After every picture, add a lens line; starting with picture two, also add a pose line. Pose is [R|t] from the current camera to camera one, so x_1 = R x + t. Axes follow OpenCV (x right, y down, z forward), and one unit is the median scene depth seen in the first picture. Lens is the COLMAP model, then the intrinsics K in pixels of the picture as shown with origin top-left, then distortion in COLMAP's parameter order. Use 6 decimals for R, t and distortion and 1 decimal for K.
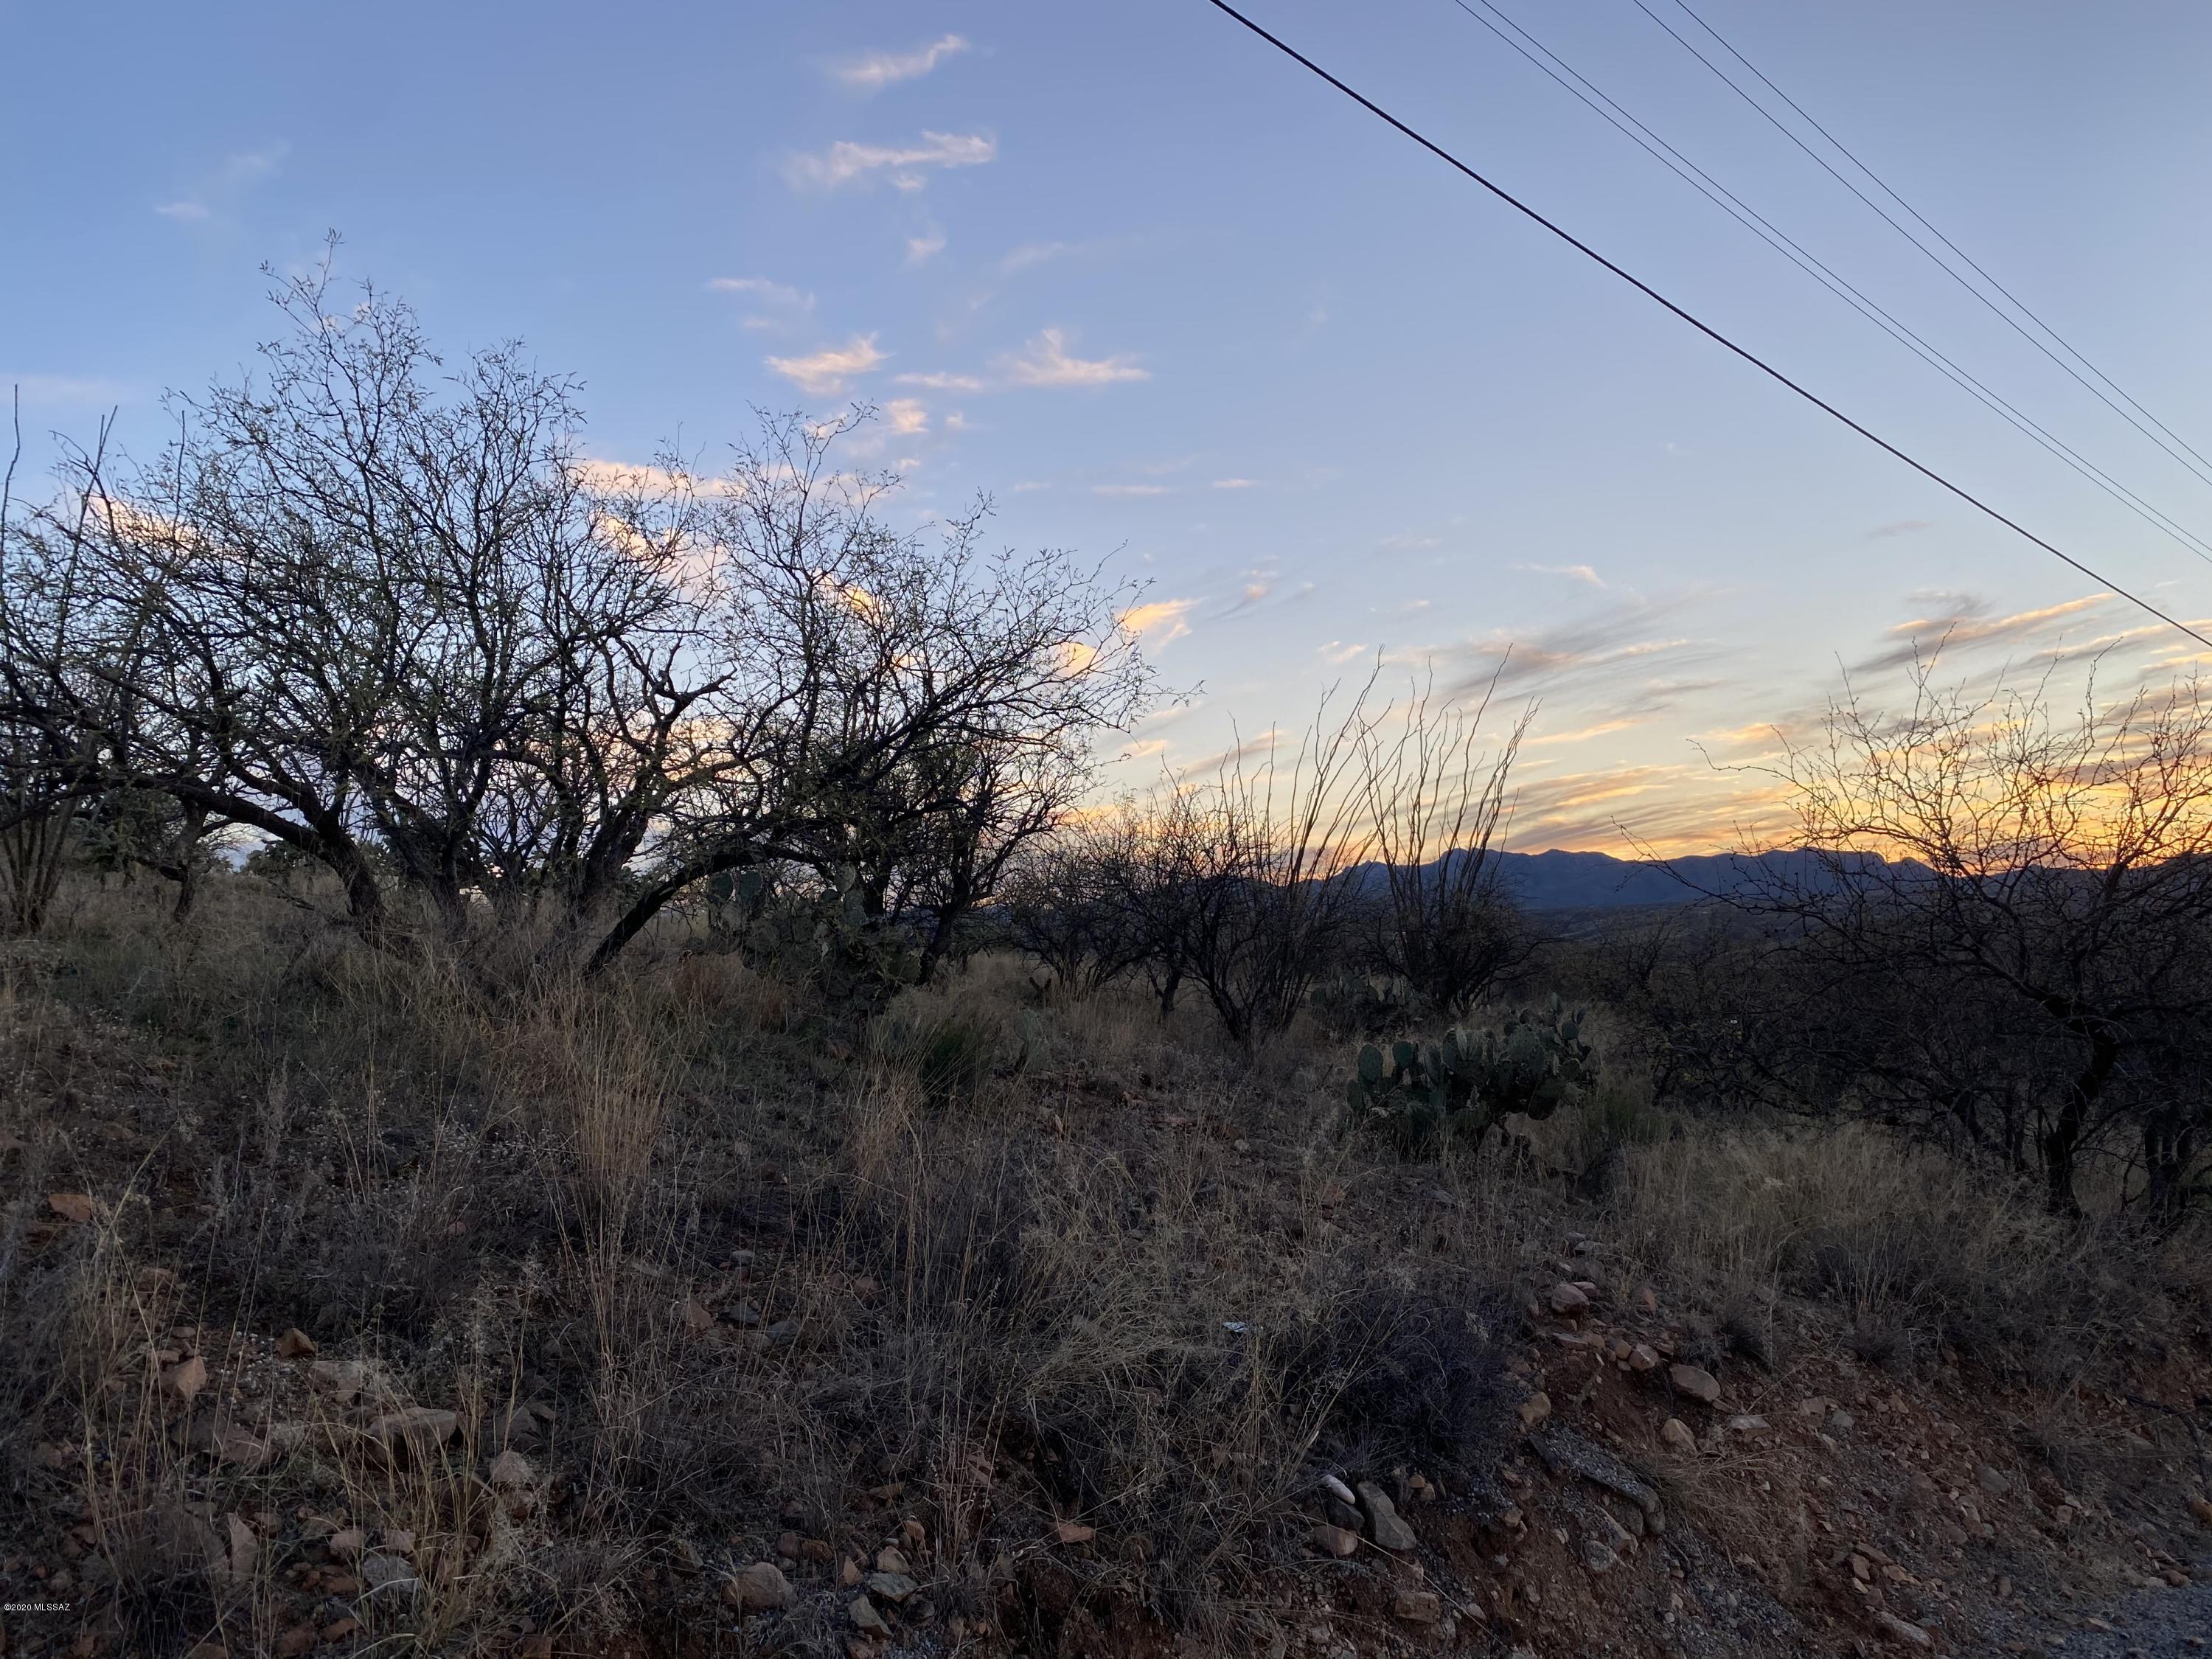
lens RADIAL K [[1534.7, 0, 1002.6], [0, 1534.7, 747.1], [0, 0, 1]] dist [-0.000956, -0.030456]
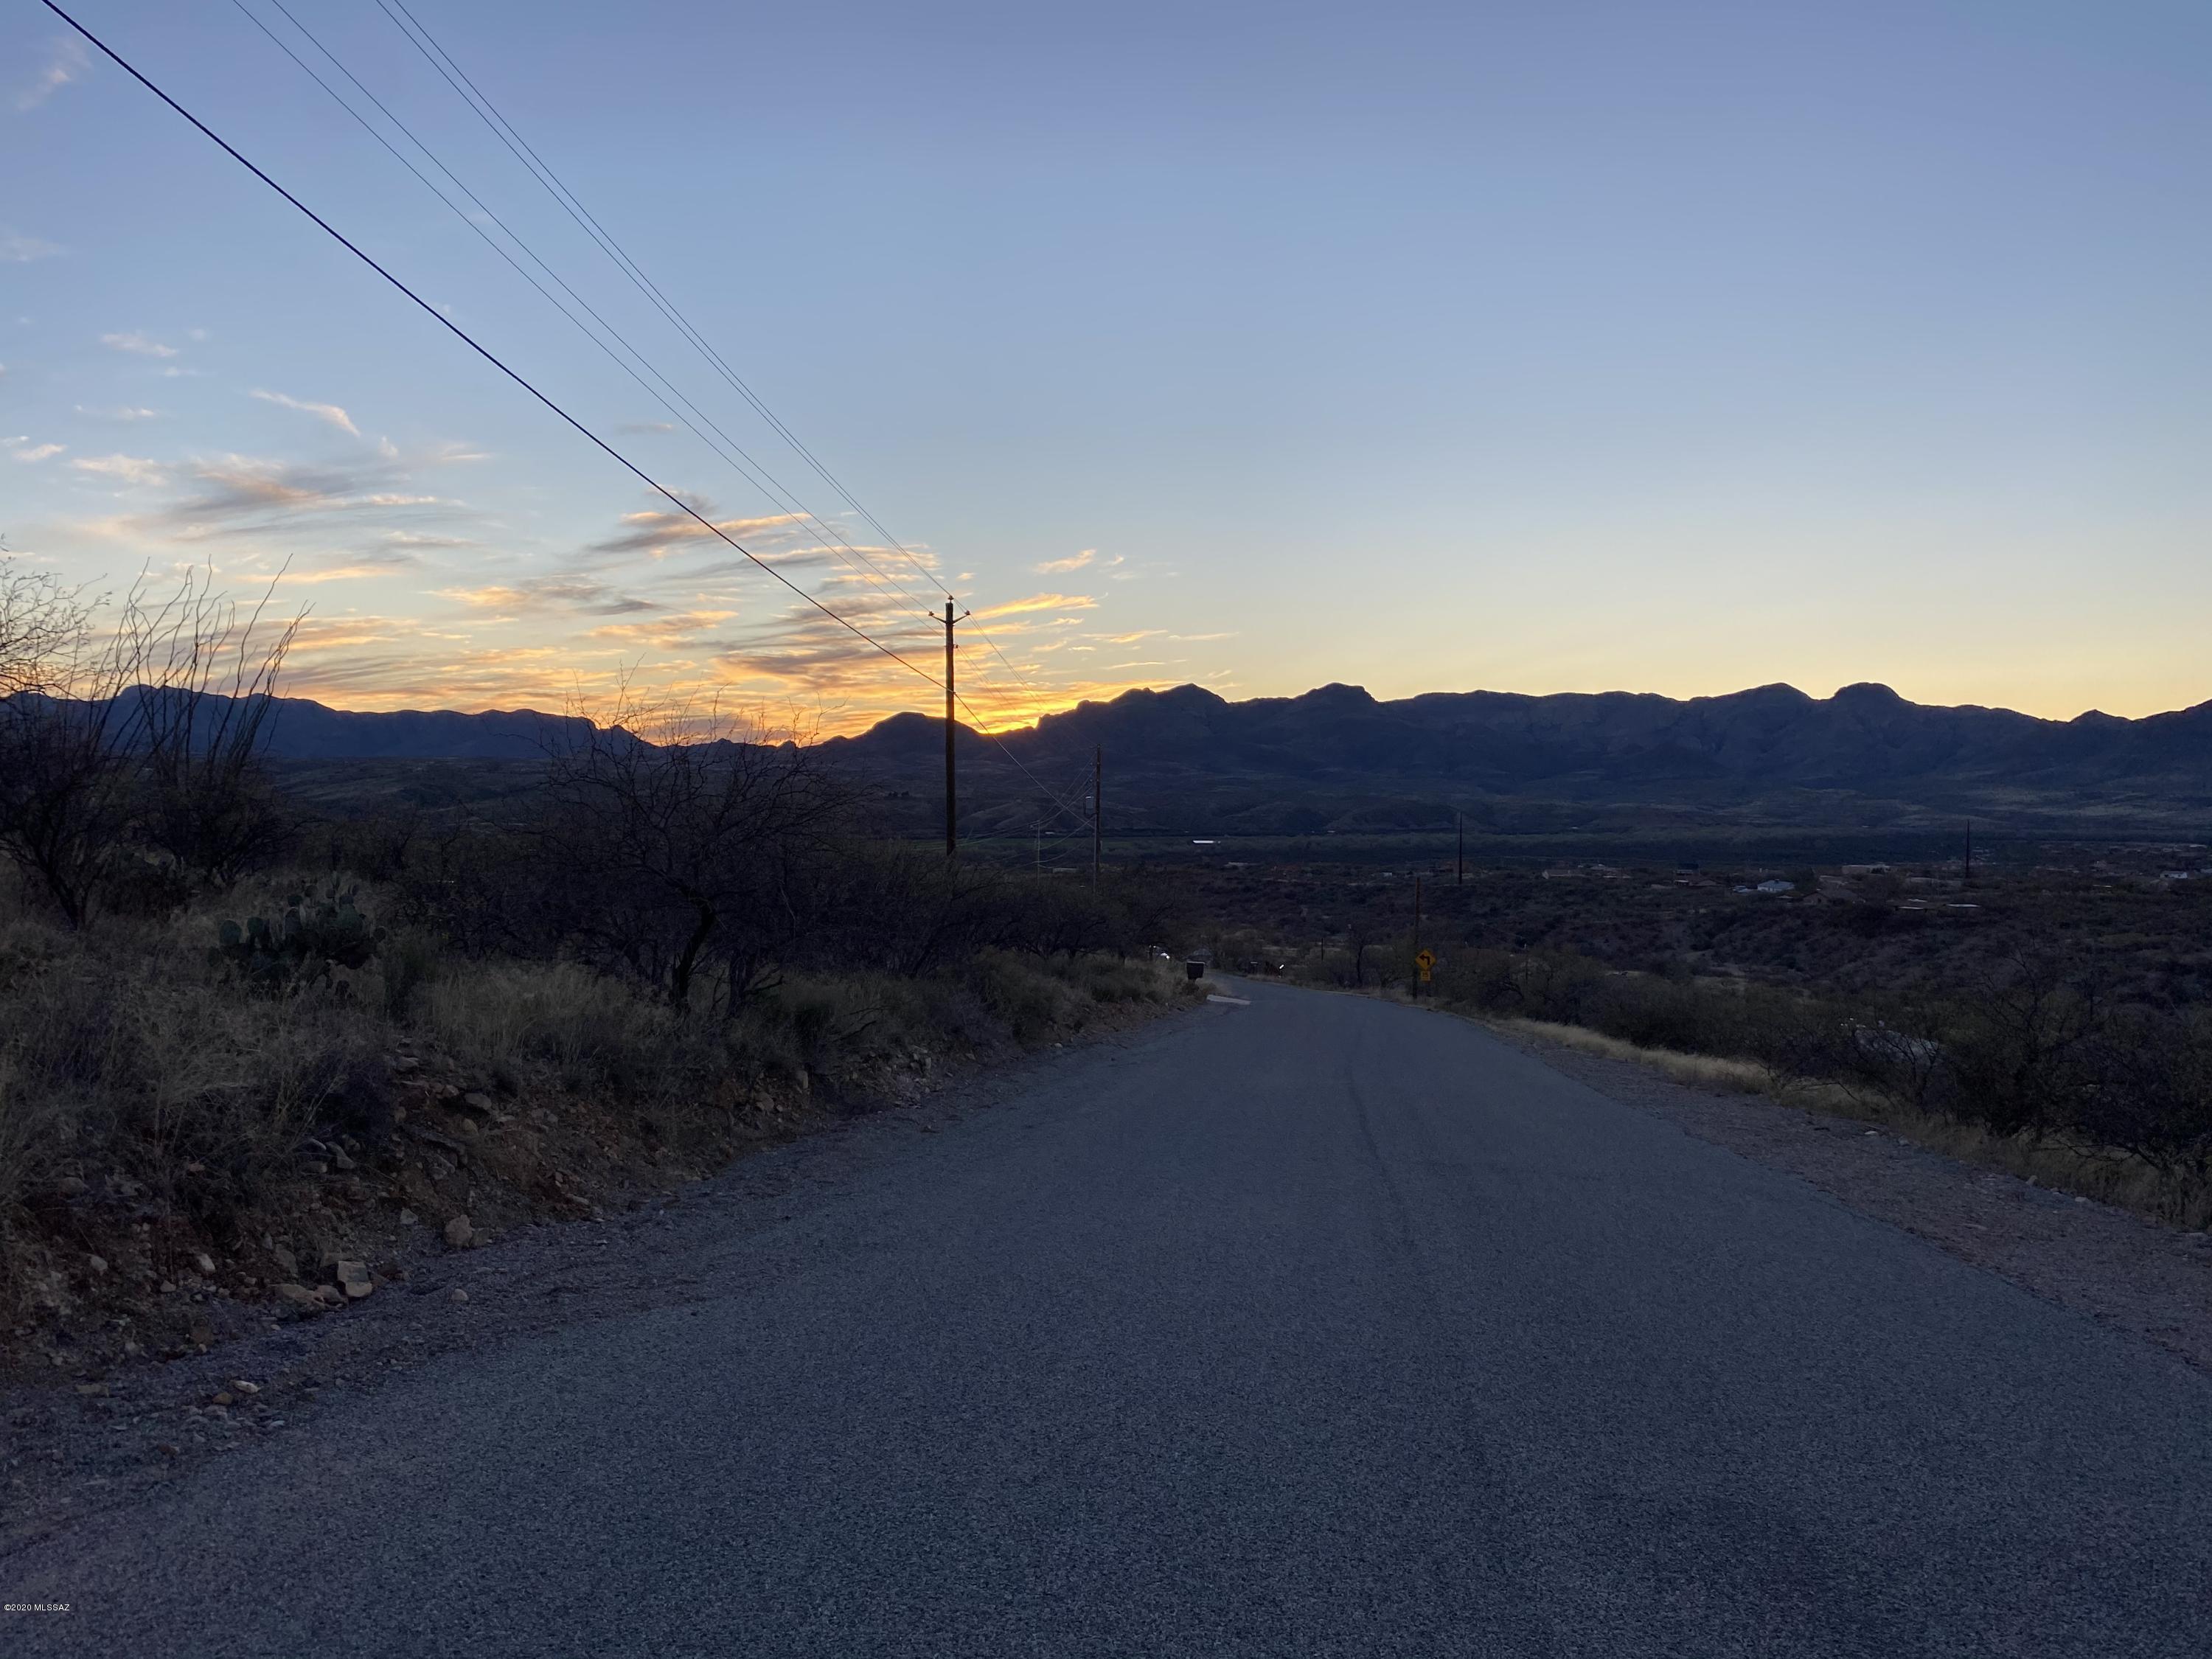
lens RADIAL K [[1673.8, 0, 1066.7], [0, 1673.8, 833.3], [0, 0, 1]] dist [0.014681, -0.005816]
pose [[0.699159, 0.016481, 0.714776, -0.073704], [-0.121297, 0.987976, 0.095866, -0.025846], [-0.704602, -0.153726, 0.692752, -0.124111]]
